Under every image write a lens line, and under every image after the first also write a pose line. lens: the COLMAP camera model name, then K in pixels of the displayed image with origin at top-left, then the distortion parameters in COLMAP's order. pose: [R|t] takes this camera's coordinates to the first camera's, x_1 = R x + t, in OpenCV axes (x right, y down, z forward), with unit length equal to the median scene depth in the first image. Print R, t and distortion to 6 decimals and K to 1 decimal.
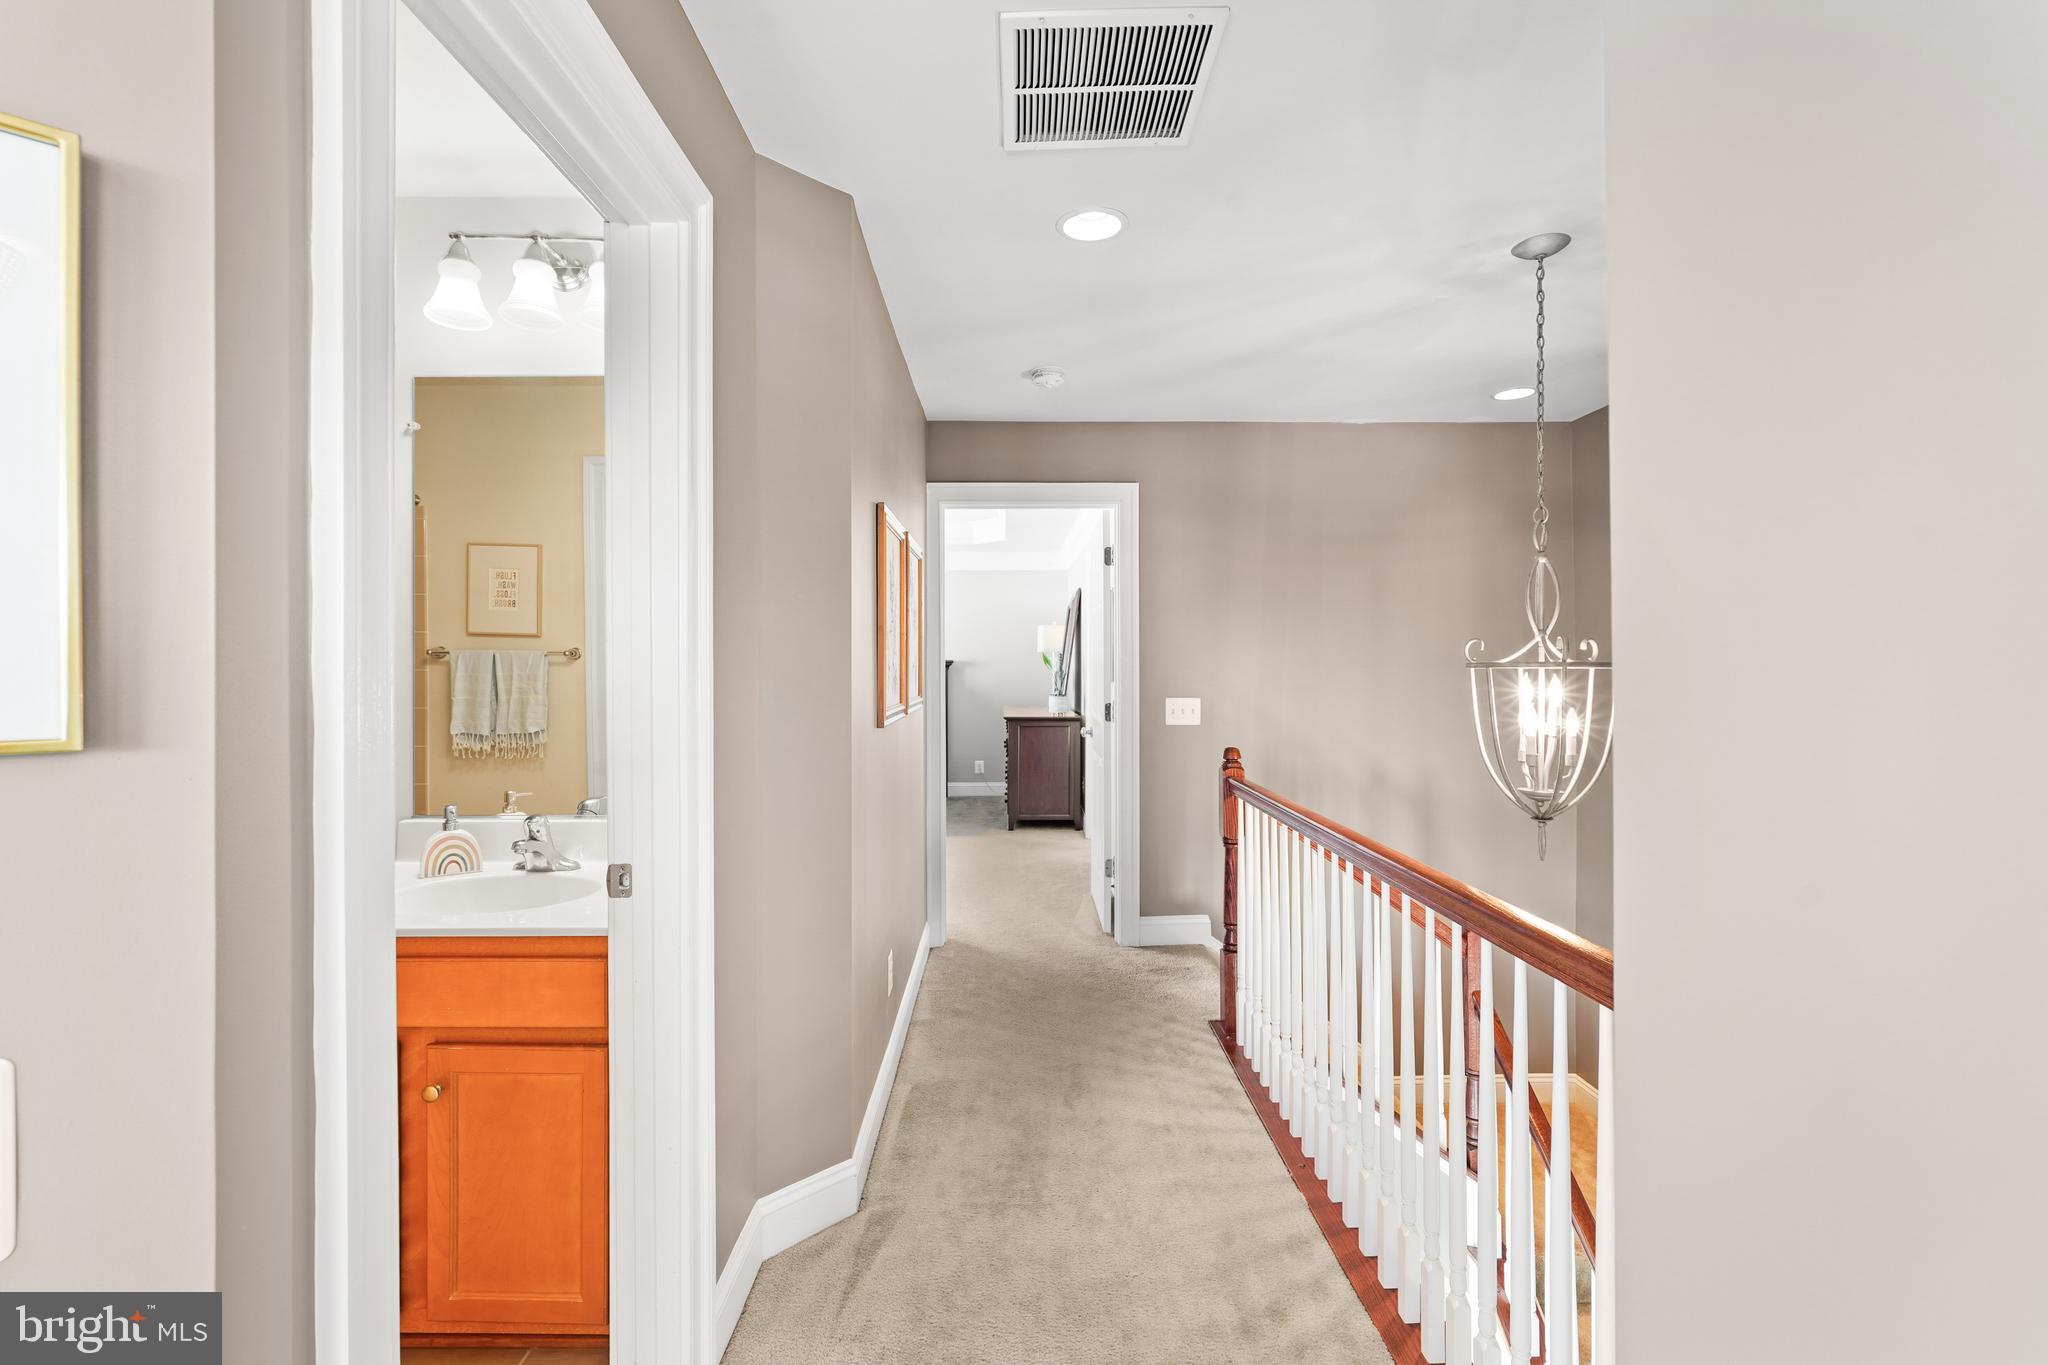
lens RADIAL K [[910.6, 0, 1019.2], [0, 910.6, 664.0], [0, 0, 1]] dist [-0.016112, 0.009588]
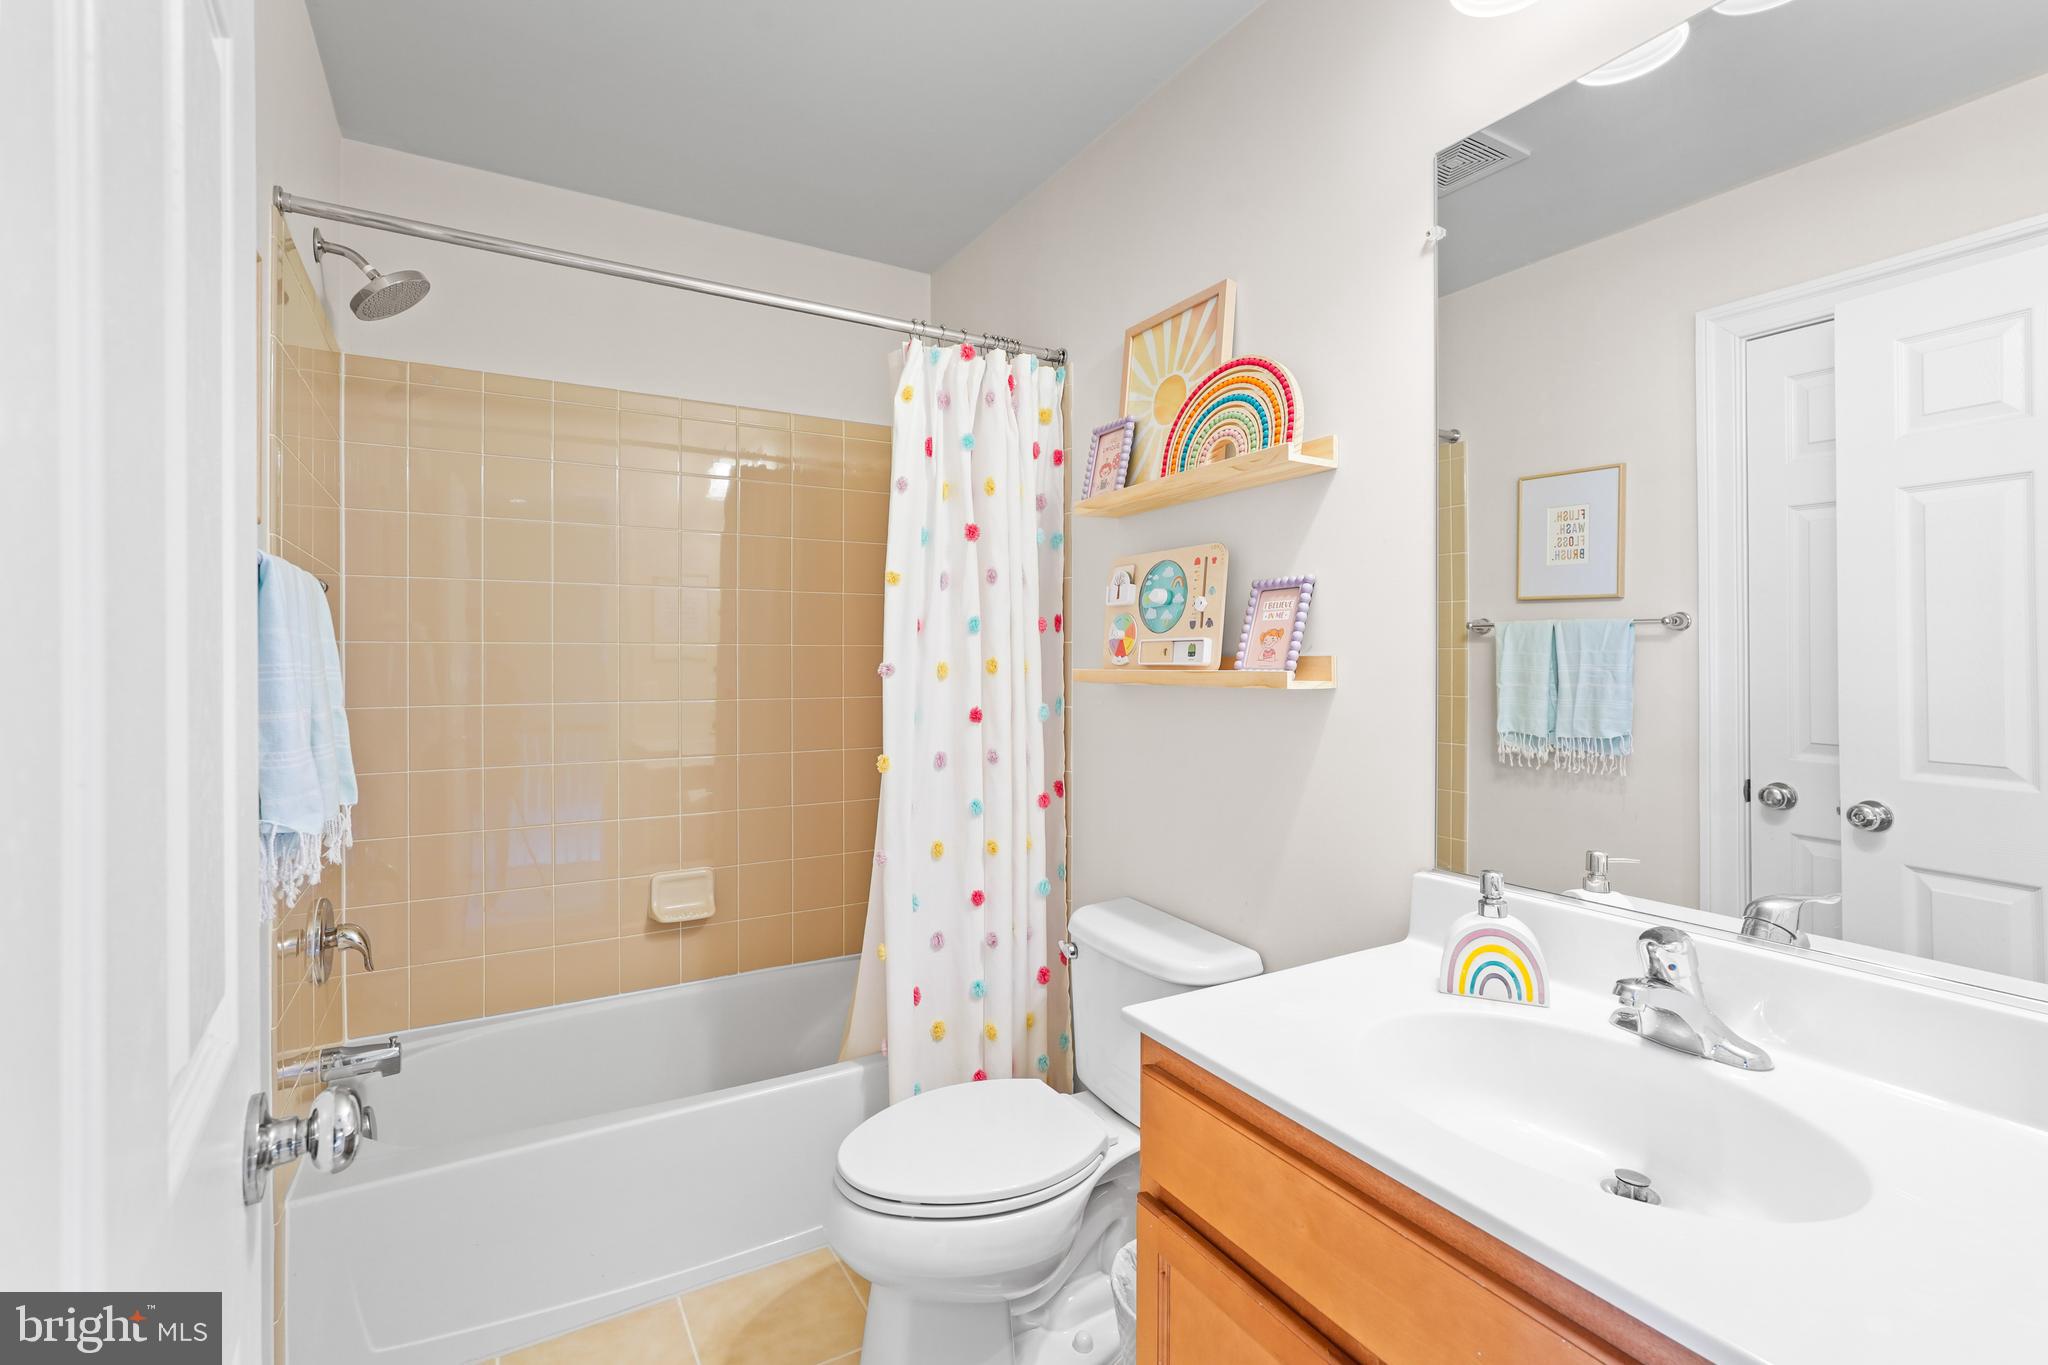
lens RADIAL K [[910.6, 0, 1019.2], [0, 910.6, 664.0], [0, 0, 1]] dist [-0.016112, 0.009588]
pose [[0.501385, 0.005701, -0.865205, -0.170836], [-0.000280, 0.999979, 0.006426, 0.015346], [0.865224, -0.002980, 0.501376, 0.274632]]
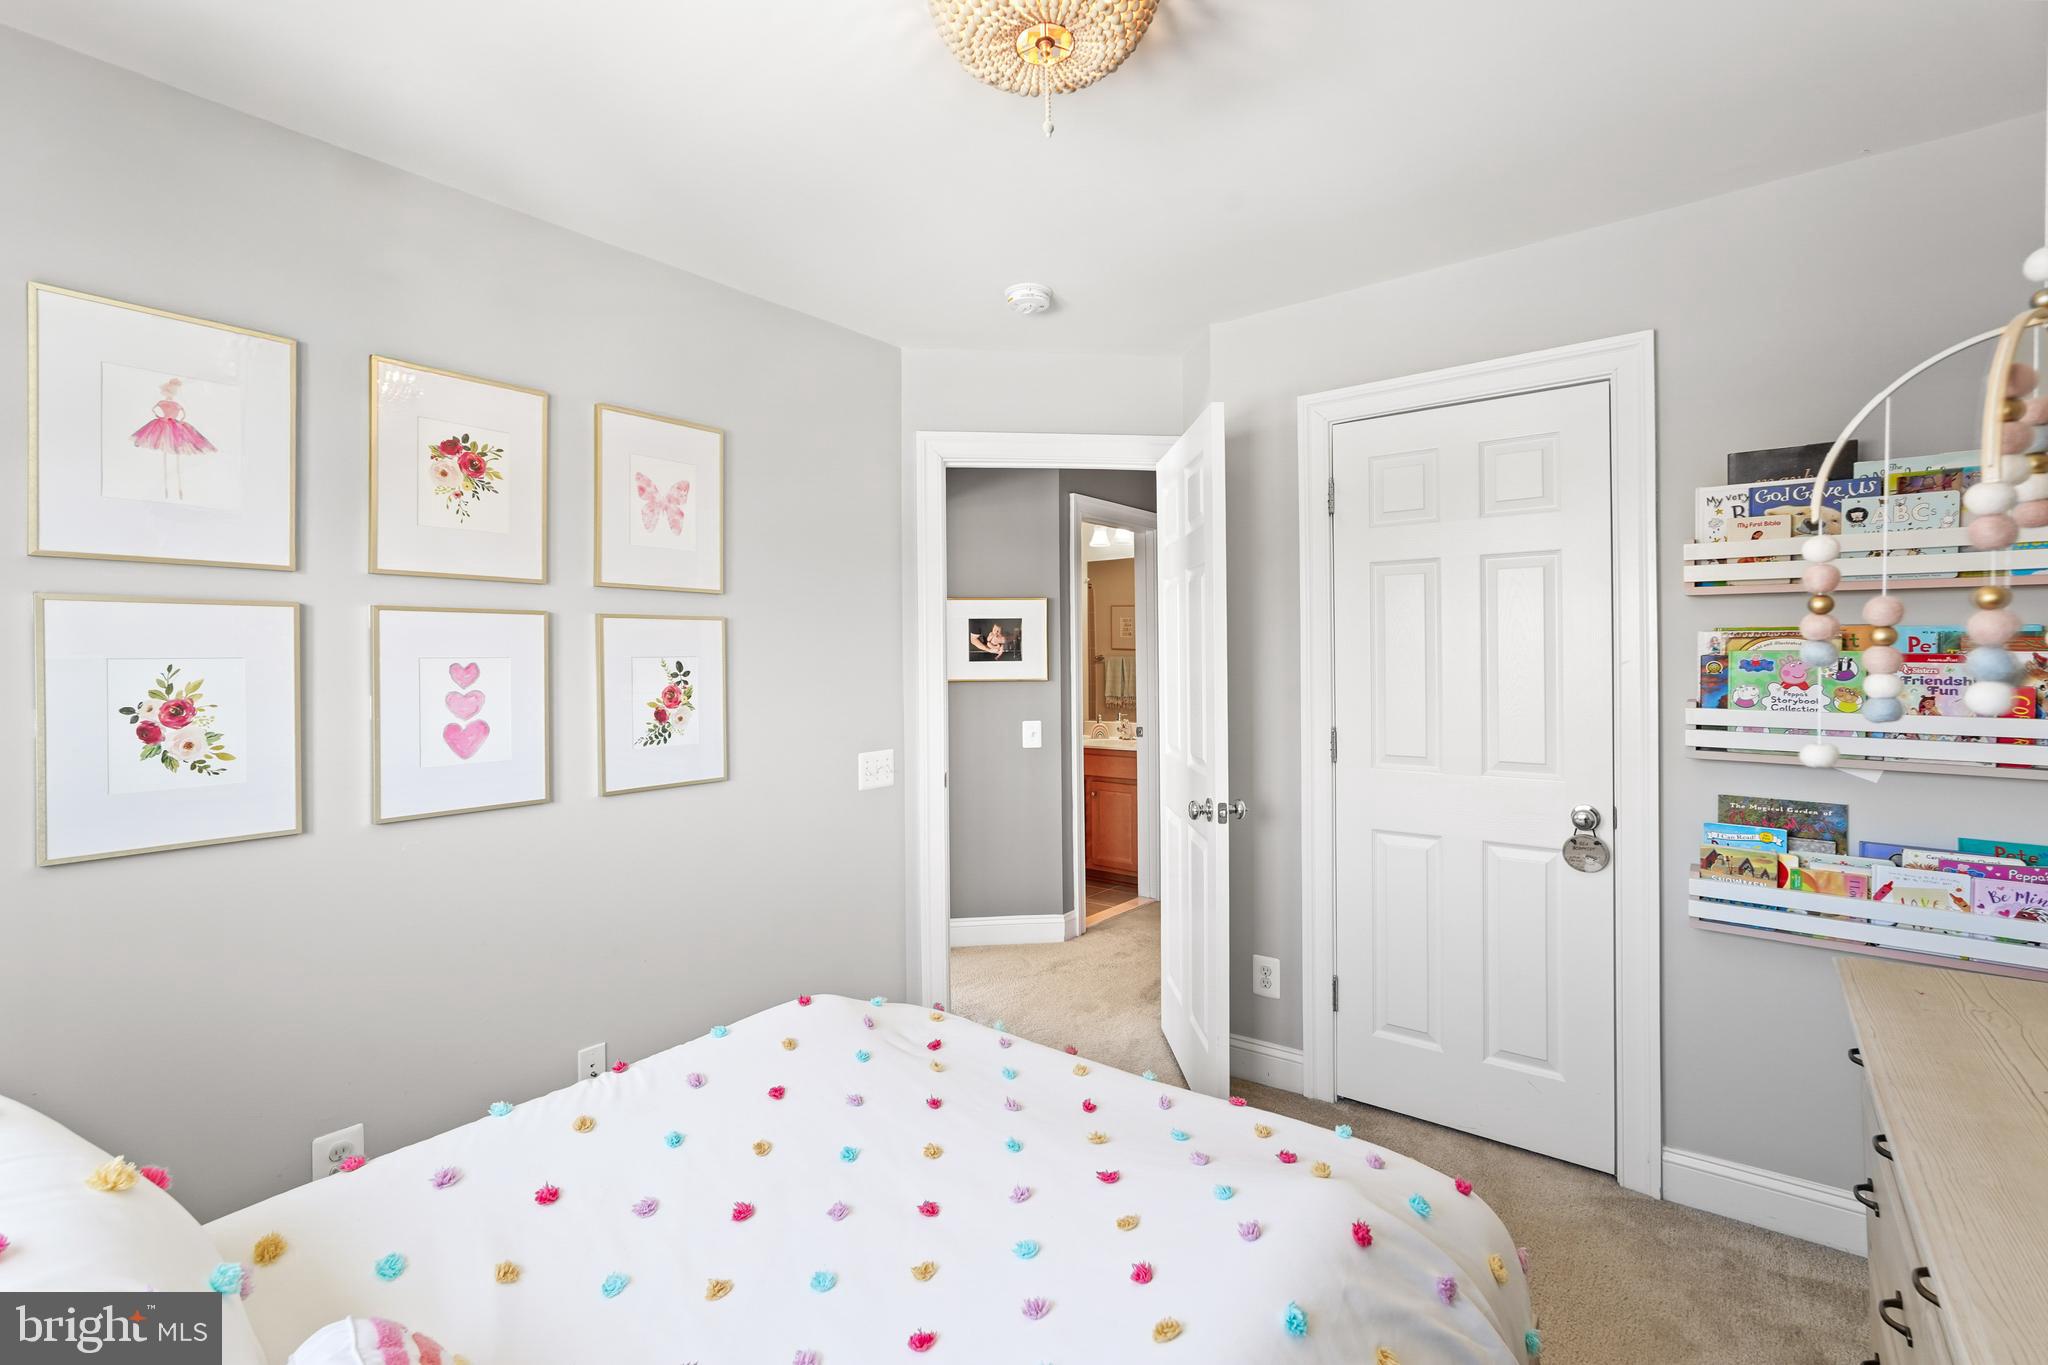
lens RADIAL K [[910.6, 0, 1019.2], [0, 910.6, 664.0], [0, 0, 1]] dist [-0.016112, 0.009588]
pose [[0.781235, -0.001428, -0.624235, 0.552710], [0.007951, 0.999939, 0.007663, -0.016369], [0.624186, -0.010950, 0.781199, -0.799594]]
